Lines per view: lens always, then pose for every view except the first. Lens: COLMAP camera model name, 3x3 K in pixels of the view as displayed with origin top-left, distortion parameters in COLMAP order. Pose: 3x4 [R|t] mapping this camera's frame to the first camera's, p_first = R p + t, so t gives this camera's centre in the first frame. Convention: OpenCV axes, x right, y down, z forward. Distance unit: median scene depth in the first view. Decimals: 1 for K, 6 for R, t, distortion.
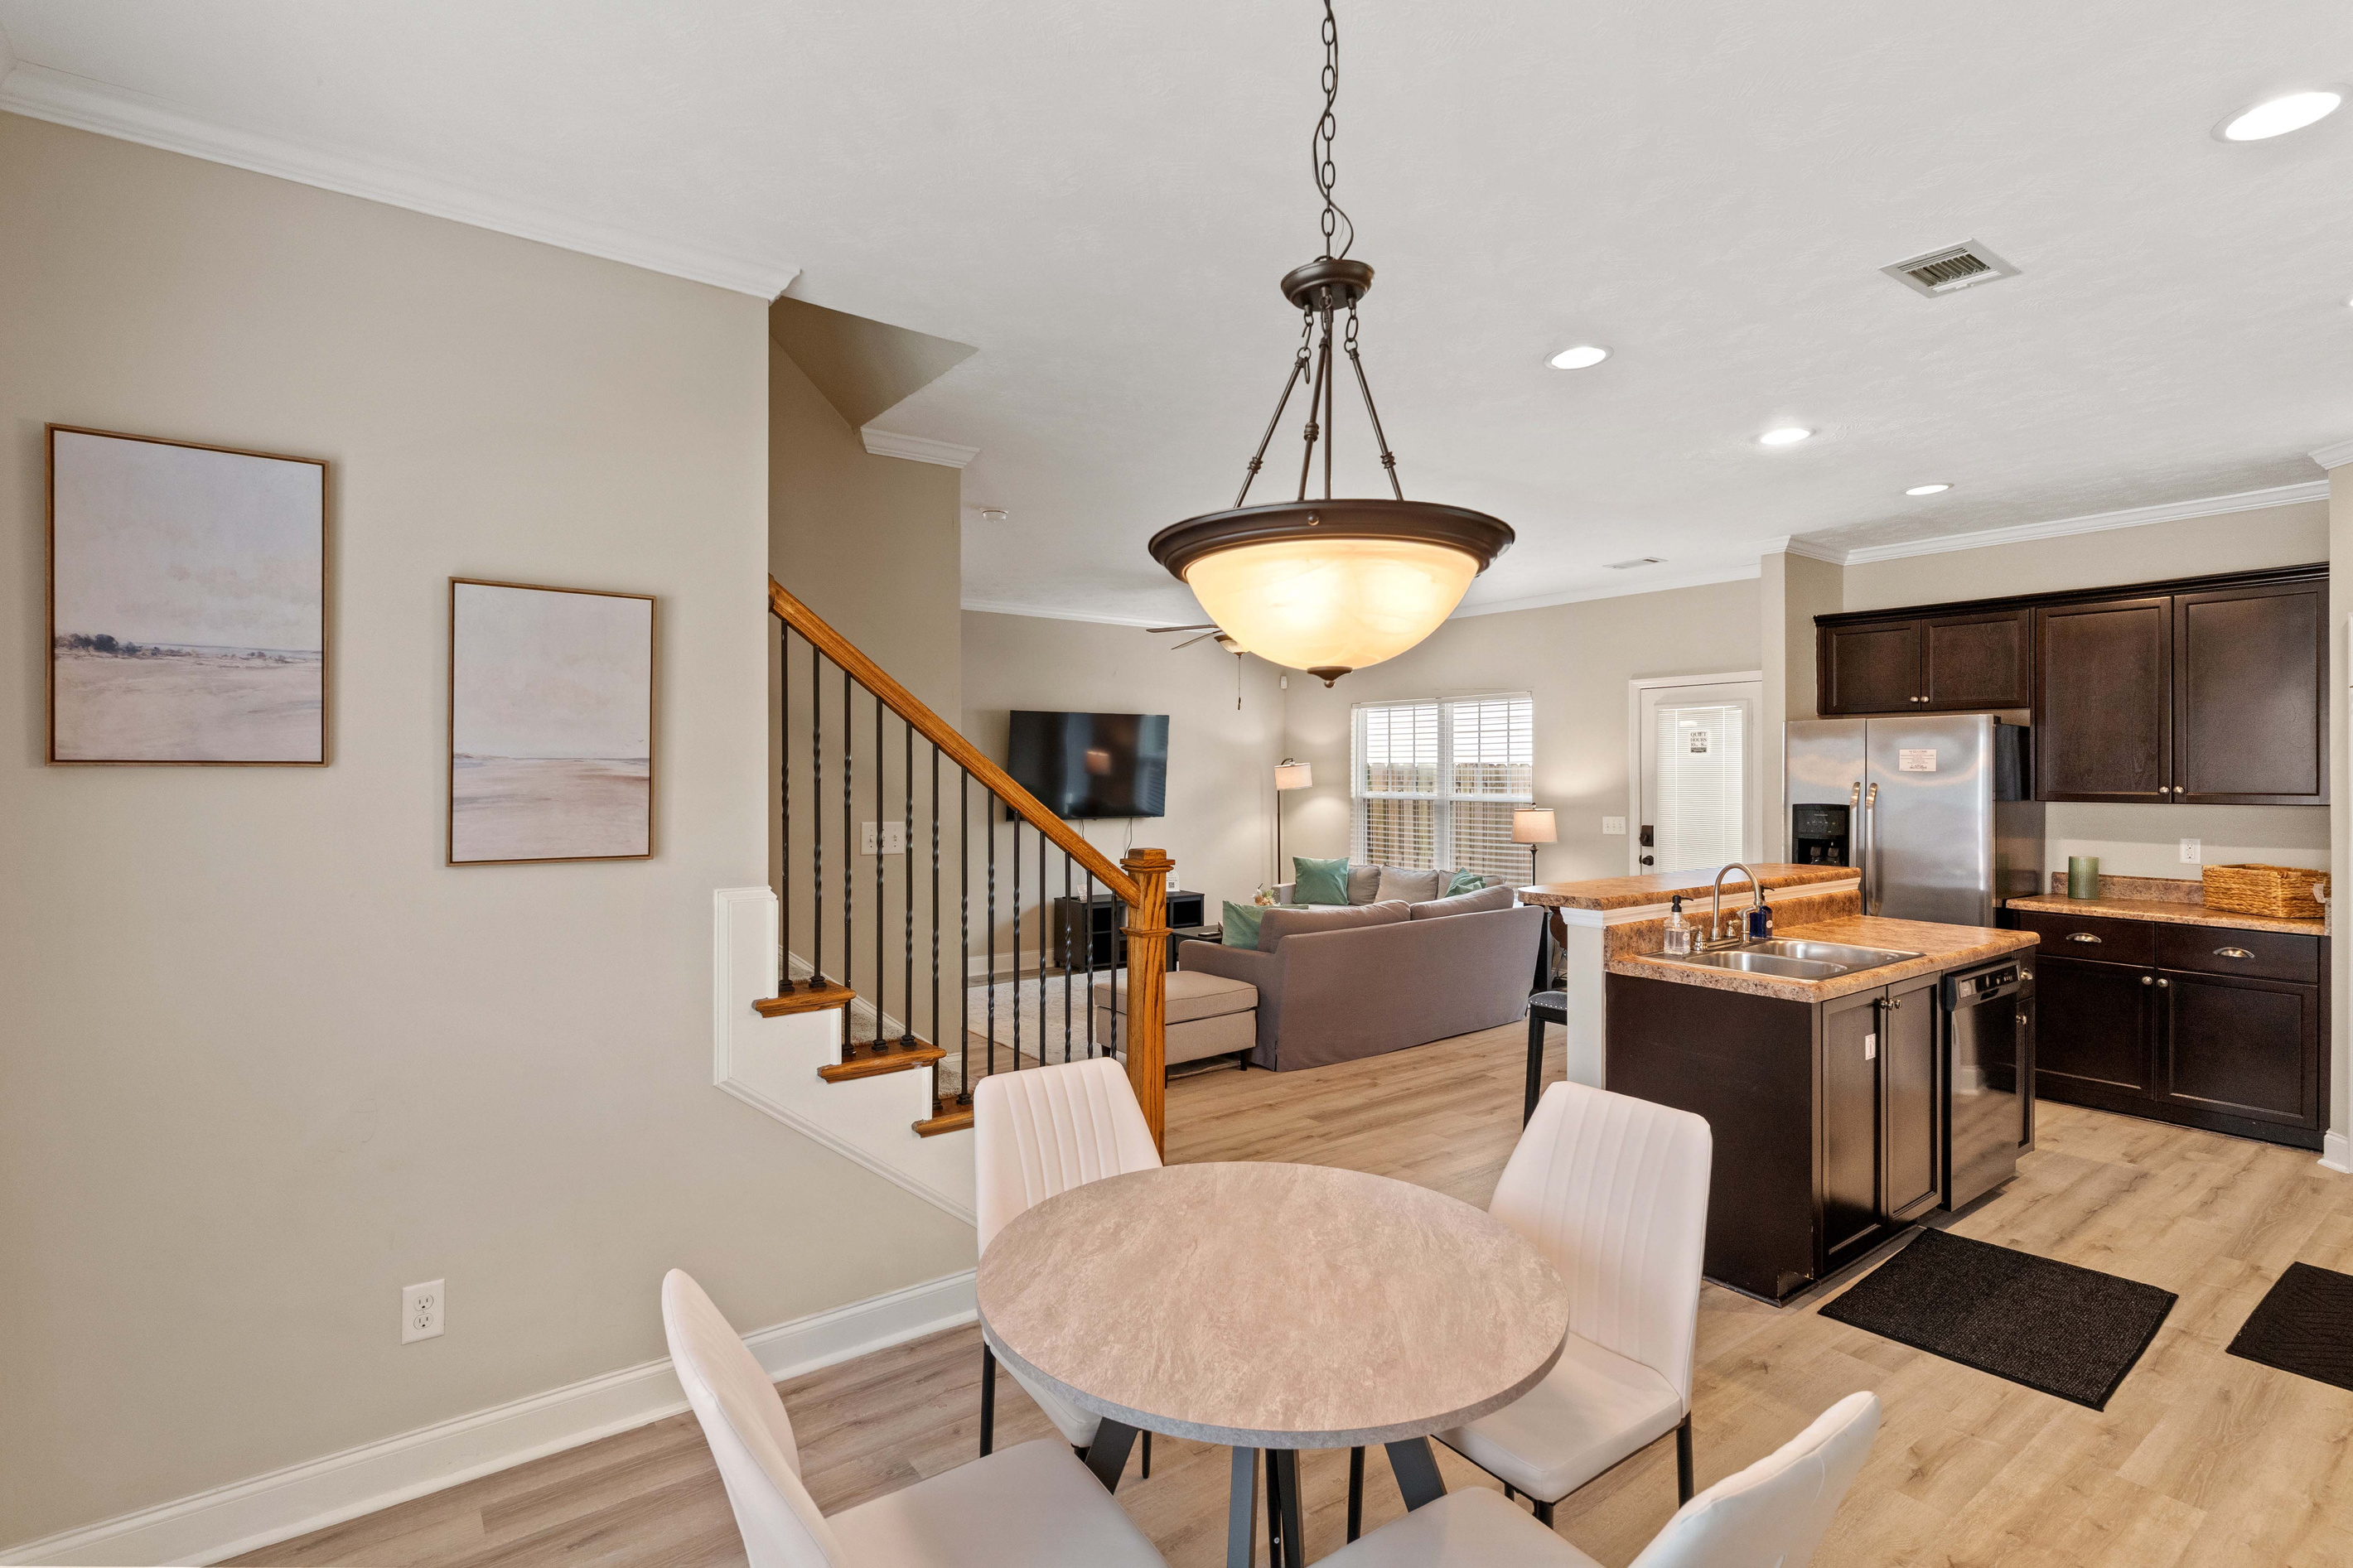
lens RADIAL K [[1134.4, 0, 1159.2], [0, 1134.4, 770.3], [0, 0, 1]] dist [0.001659, 0.000528]
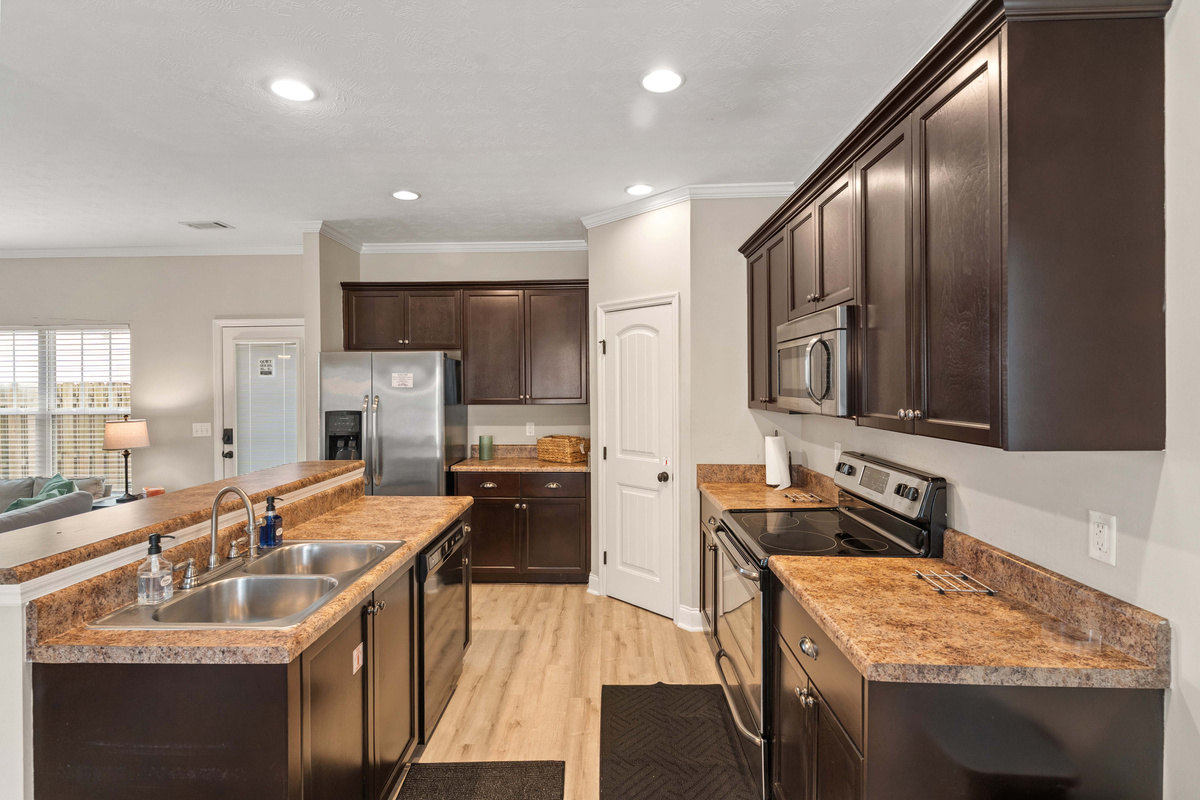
lens RADIAL K [[578.6, 0, 596.0], [0, 578.6, 388.6], [0, 0, 1]] dist [0.001659, 0.000528]
pose [[0.618246, -0.009069, 0.785932, 0.240273], [0.005075, 0.999959, 0.007547, -0.002673], [-0.785968, -0.000677, 0.618267, 0.347755]]
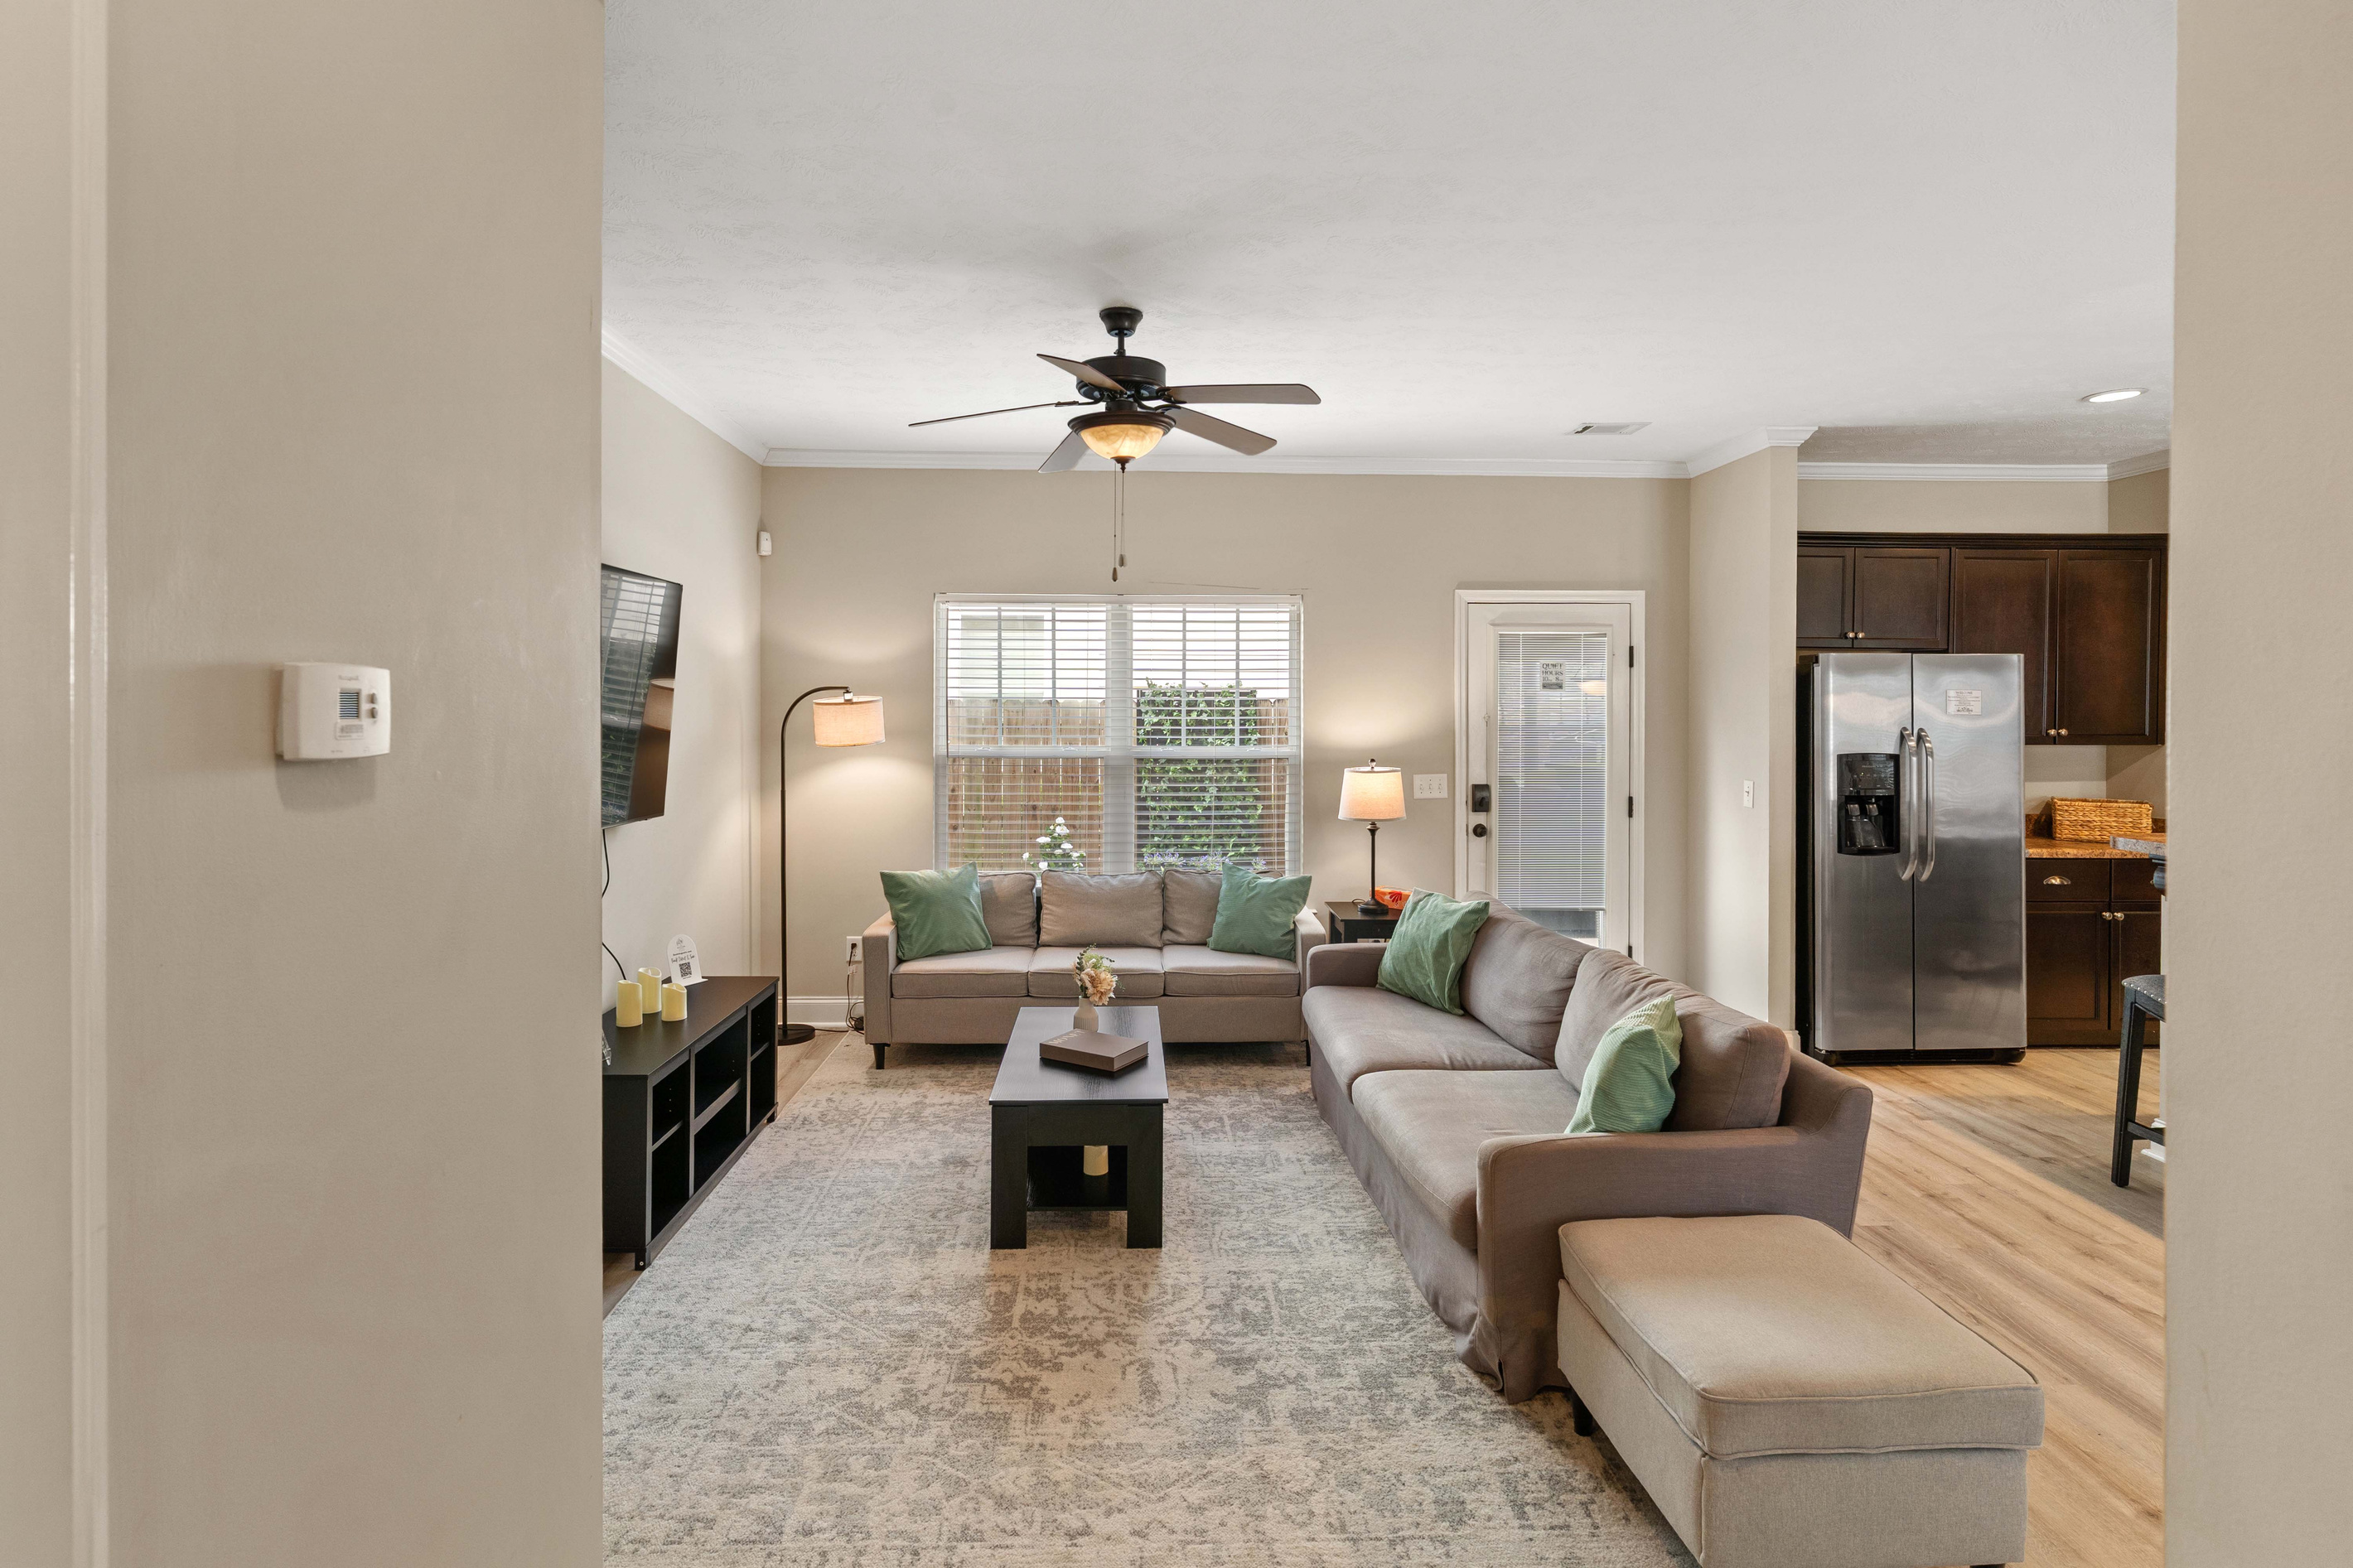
lens RADIAL K [[1134.4, 0, 1156.7], [0, 1134.4, 723.3], [0, 0, 1]] dist [0.001659, 0.000528]
pose [[0.552223, -0.004391, 0.833685, -0.476650], [-0.004497, 0.999956, 0.008246, 0.003747], [-0.833684, -0.008302, 0.552179, 1.143315]]
